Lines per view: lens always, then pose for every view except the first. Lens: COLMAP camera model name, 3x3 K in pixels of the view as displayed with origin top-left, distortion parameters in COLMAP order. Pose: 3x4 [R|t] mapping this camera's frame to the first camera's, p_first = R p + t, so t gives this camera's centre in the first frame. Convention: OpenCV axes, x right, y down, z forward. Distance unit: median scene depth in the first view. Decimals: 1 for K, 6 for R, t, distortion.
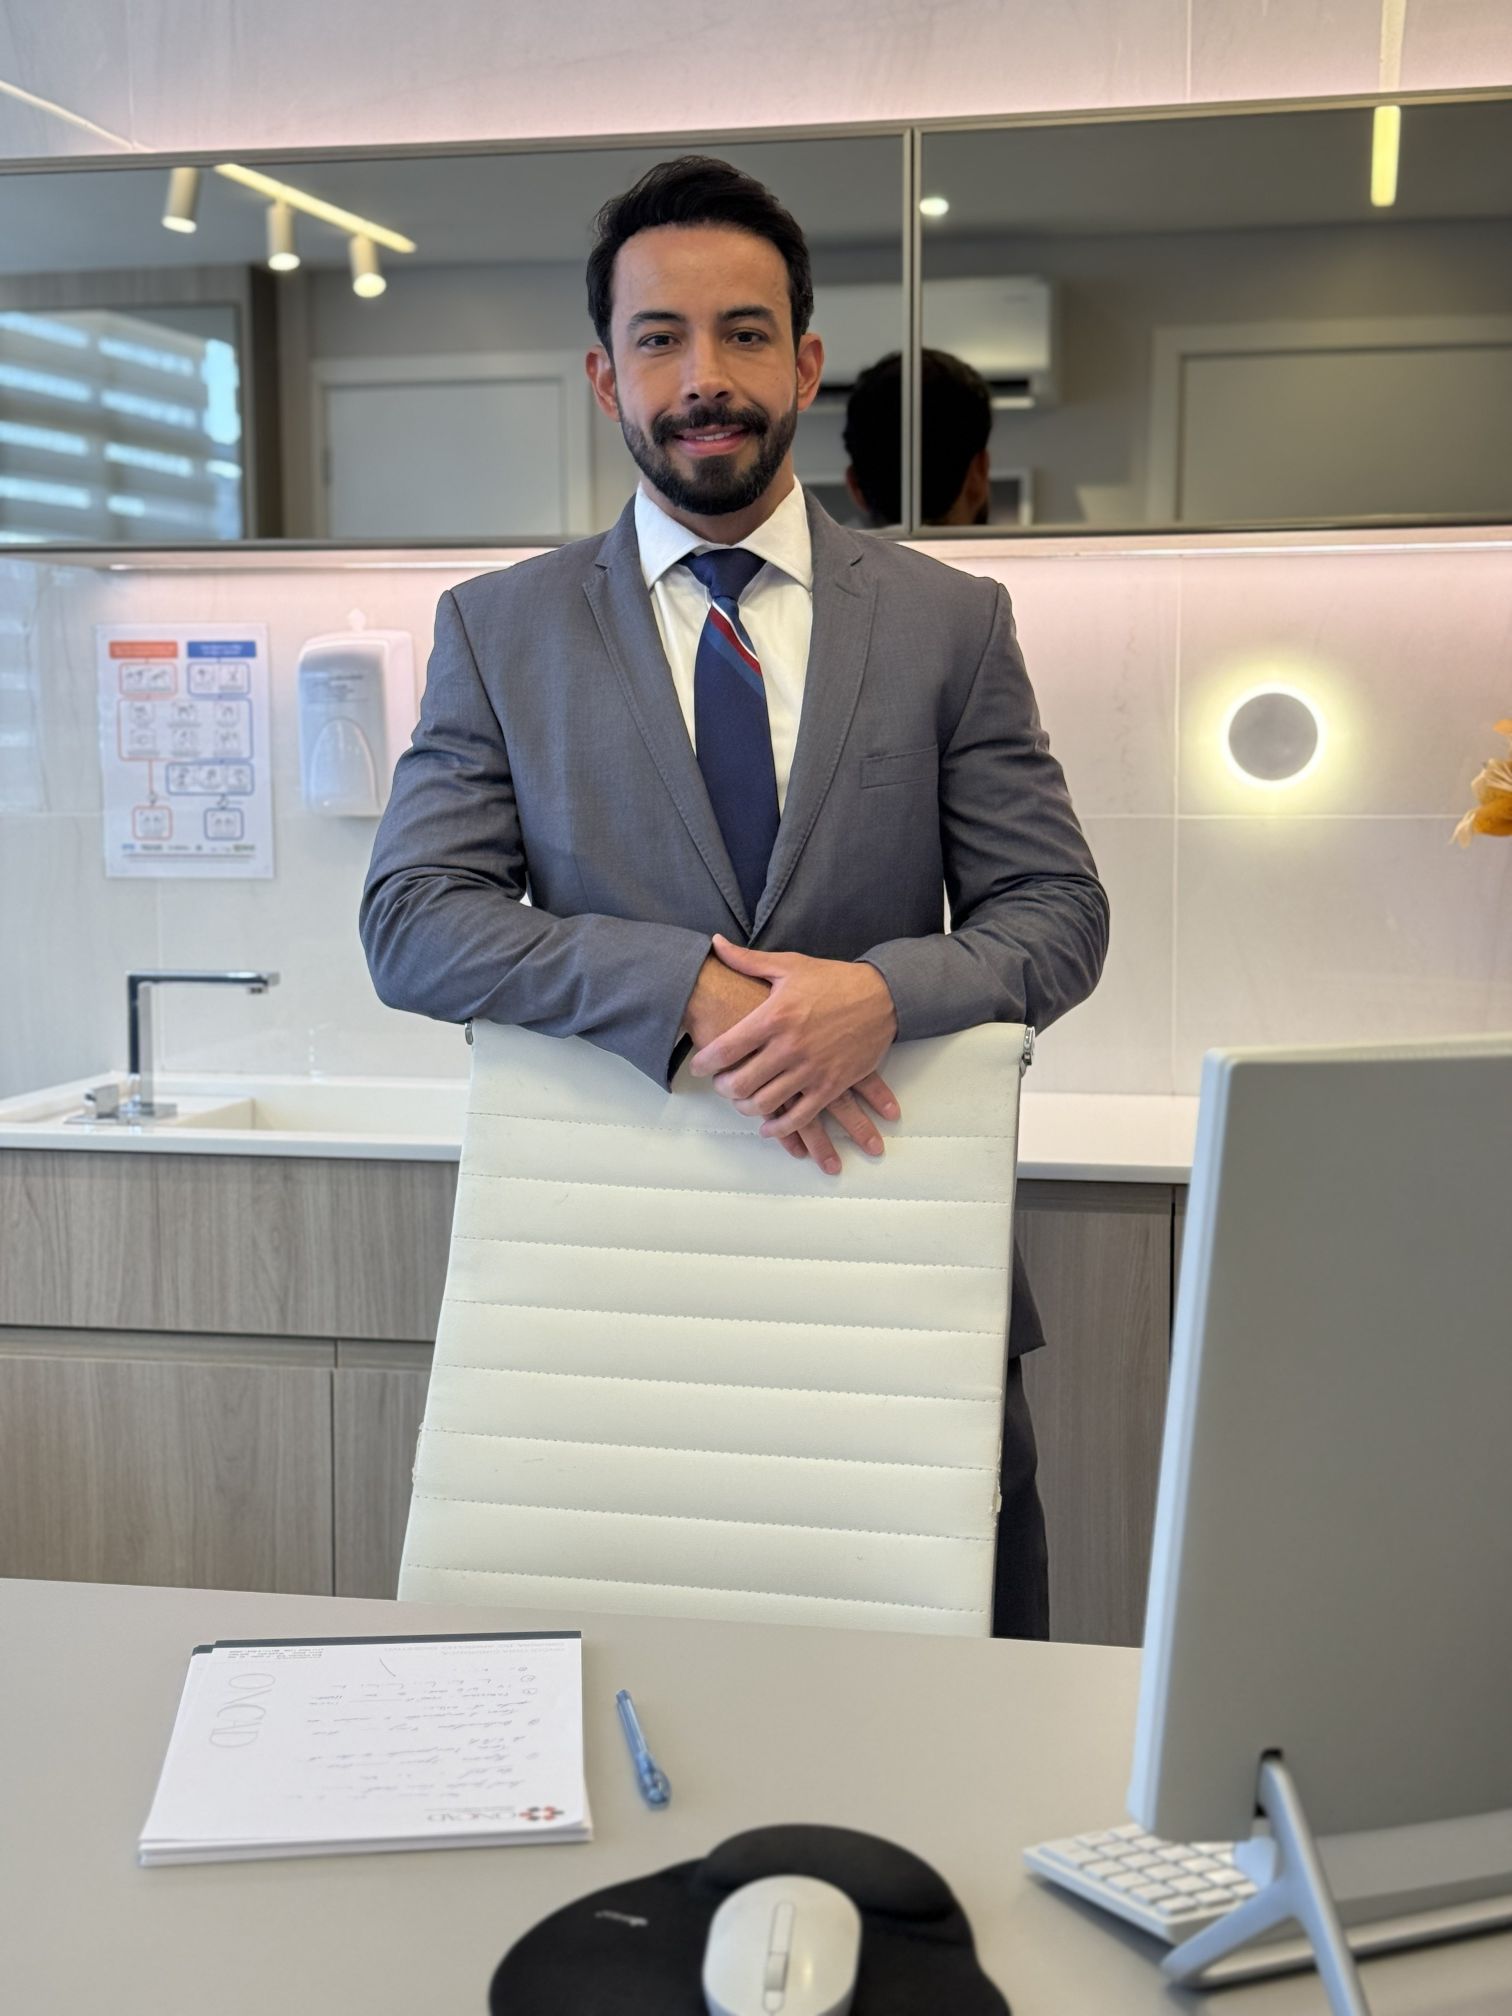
lens RADIAL K [[2845.3, 0, 754.4], [0, 2845.3, 1006.3], [0, 0, 1]] dist [0.184407, -0.401702]
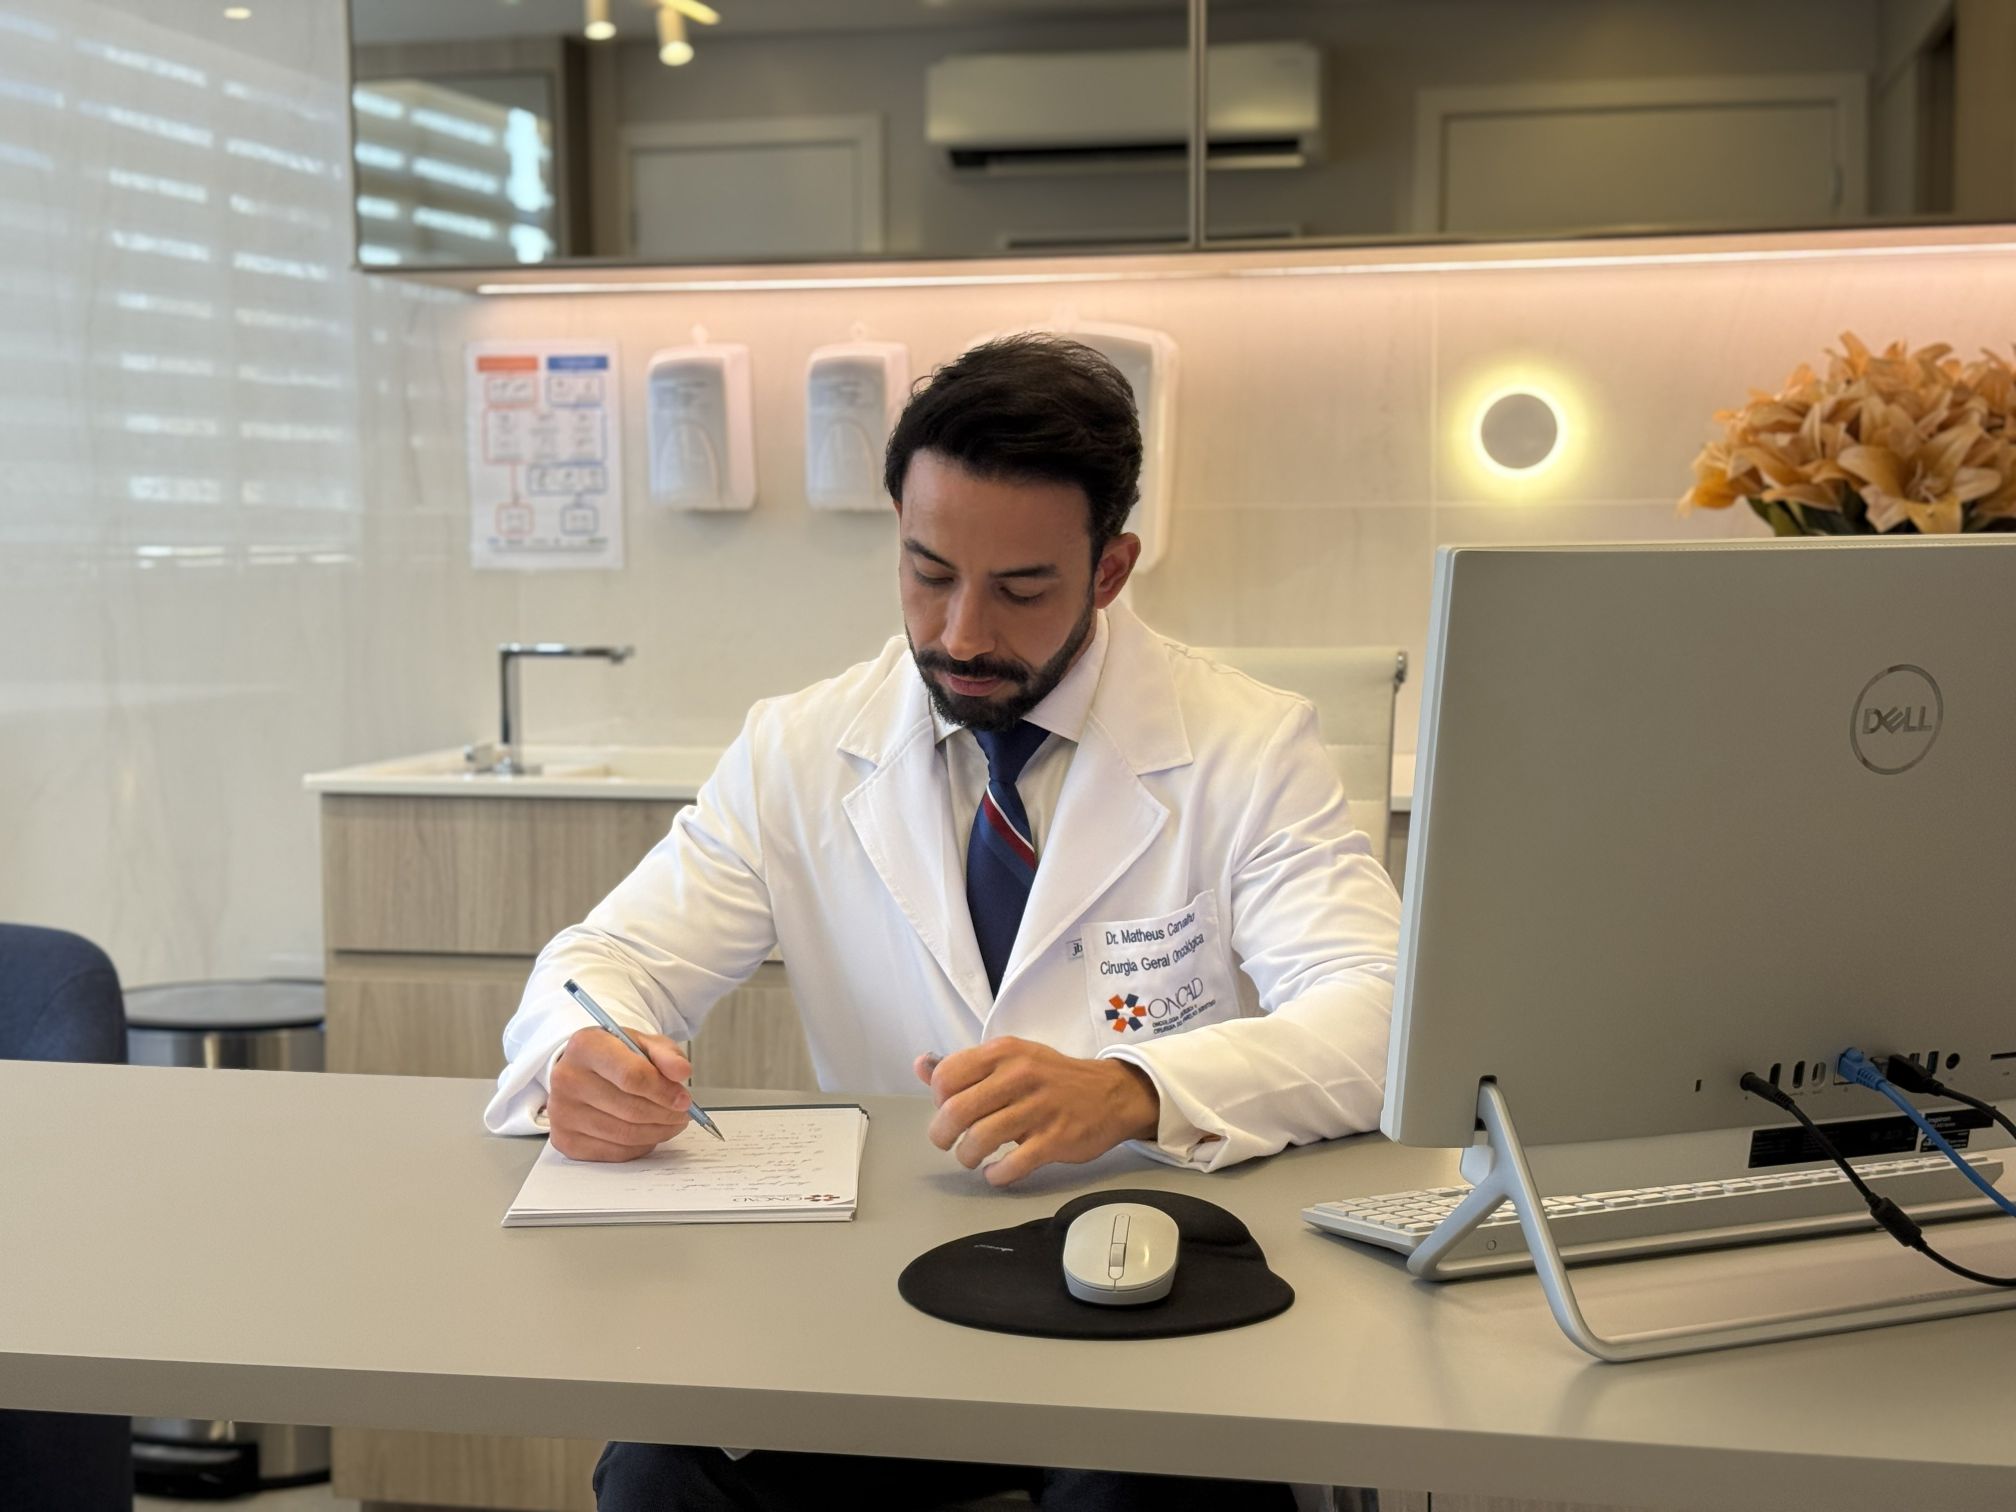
lens RADIAL K [[2856.0, 0, 1006.2], [0, 2856.0, 756.2], [0, 0, 1]] dist [0.162981, -0.268733]
pose [[0.999973, -0.003463, -0.006442, -0.013035], [0.003385, 0.999922, -0.012047, 0.045678], [0.006483, 0.012024, 0.999907, -0.124290]]
